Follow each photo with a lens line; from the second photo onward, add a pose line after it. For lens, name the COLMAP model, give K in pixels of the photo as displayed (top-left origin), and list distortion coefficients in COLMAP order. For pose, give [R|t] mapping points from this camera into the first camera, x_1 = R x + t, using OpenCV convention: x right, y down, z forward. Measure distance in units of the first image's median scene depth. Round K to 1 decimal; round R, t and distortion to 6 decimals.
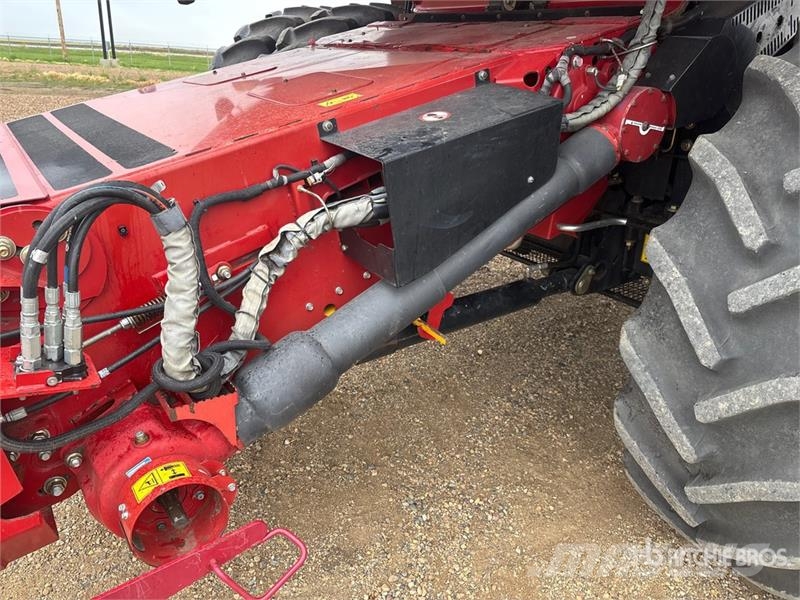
lens RADIAL K [[601.6, 0, 402.7], [0, 601.6, 304.4], [0, 0, 1]] dist [0.009944, -0.001855]
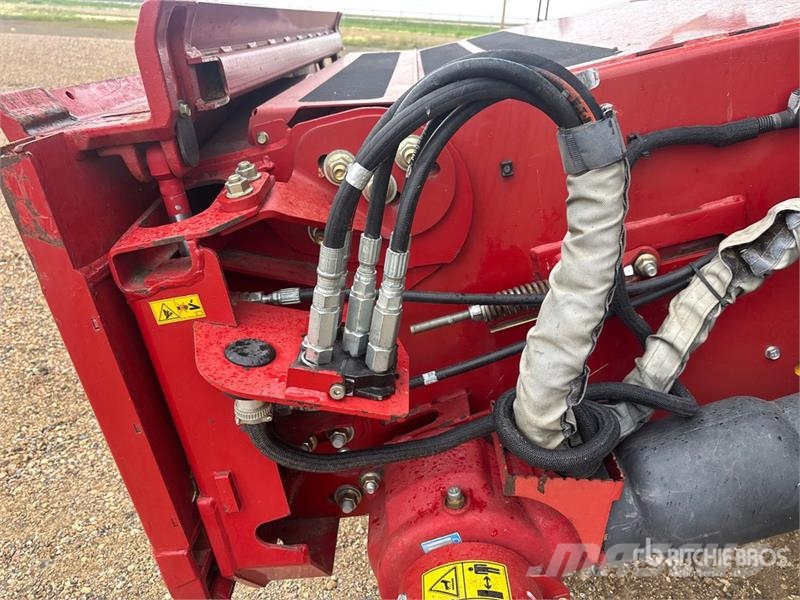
lens RADIAL K [[602.6, 0, 403.7], [0, 602.6, 292.8], [0, 0, 1]] dist [0.022631, -0.010261]
pose [[0.814206, 0.221254, -0.536765, -0.188388], [-0.220134, 0.973151, 0.067215, -0.016850], [0.537225, 0.063433, 0.841051, 0.432081]]
